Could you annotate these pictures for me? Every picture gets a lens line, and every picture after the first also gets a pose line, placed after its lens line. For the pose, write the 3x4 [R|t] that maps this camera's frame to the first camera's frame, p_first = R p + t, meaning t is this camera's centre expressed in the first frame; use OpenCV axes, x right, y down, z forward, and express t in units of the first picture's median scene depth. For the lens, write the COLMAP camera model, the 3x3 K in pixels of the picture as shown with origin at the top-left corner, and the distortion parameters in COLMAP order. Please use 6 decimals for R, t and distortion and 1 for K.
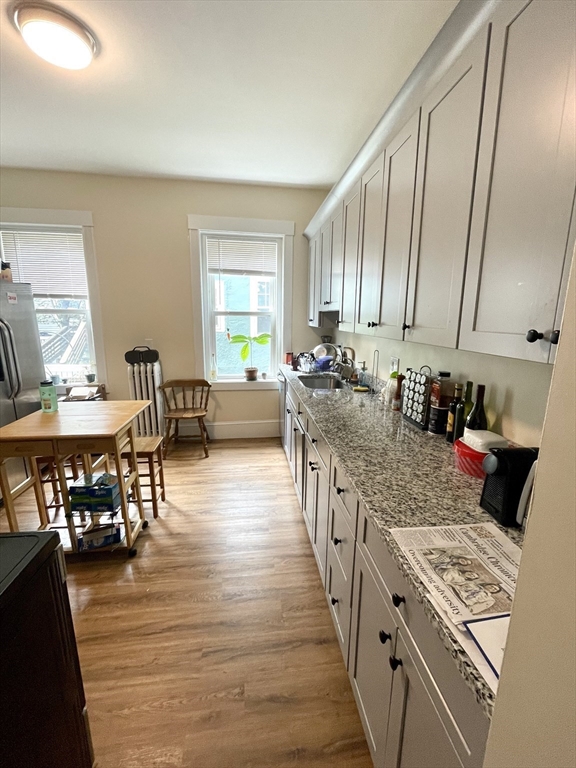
lens RADIAL K [[335.2, 0, 288.3], [0, 335.2, 382.4], [0, 0, 1]] dist [-0.003488, -0.000249]
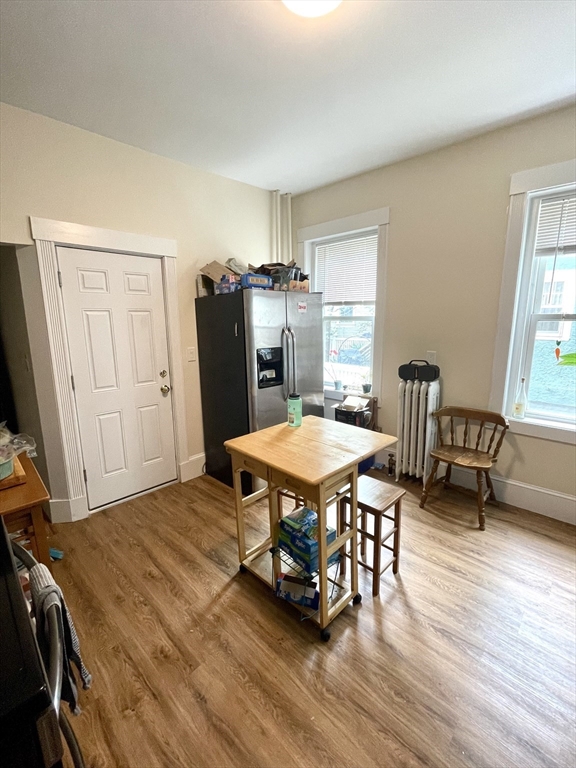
lens RADIAL K [[335.2, 0, 288.3], [0, 335.2, 382.4], [0, 0, 1]] dist [-0.003488, -0.000249]
pose [[0.624617, 0.131193, -0.769833, -0.003571], [-0.138587, 0.988762, 0.056057, -0.055414], [0.768536, 0.071675, 0.635779, 0.242630]]
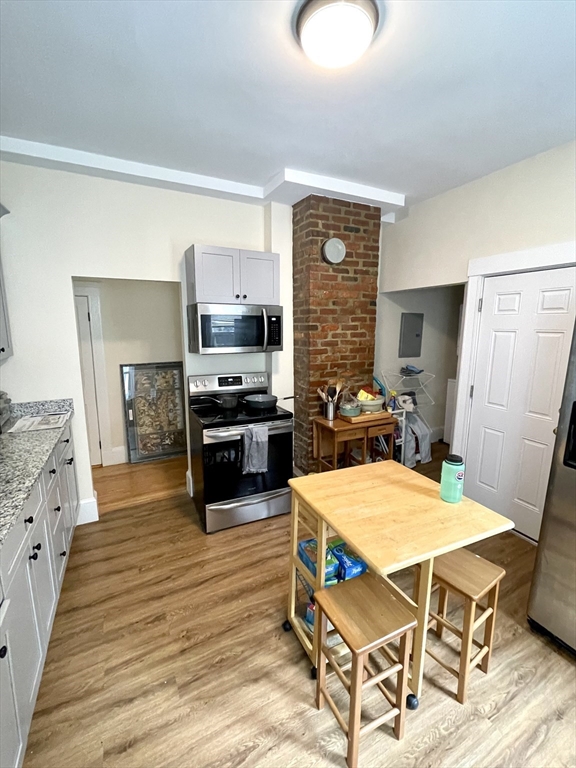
lens RADIAL K [[335.2, 0, 288.3], [0, 335.2, 382.4], [0, 0, 1]] dist [-0.003488, -0.000249]
pose [[-0.945509, 0.037331, -0.323448, -0.127094], [-0.080057, 0.936253, 0.342083, -0.219280], [0.315599, 0.349337, -0.882247, 0.913294]]
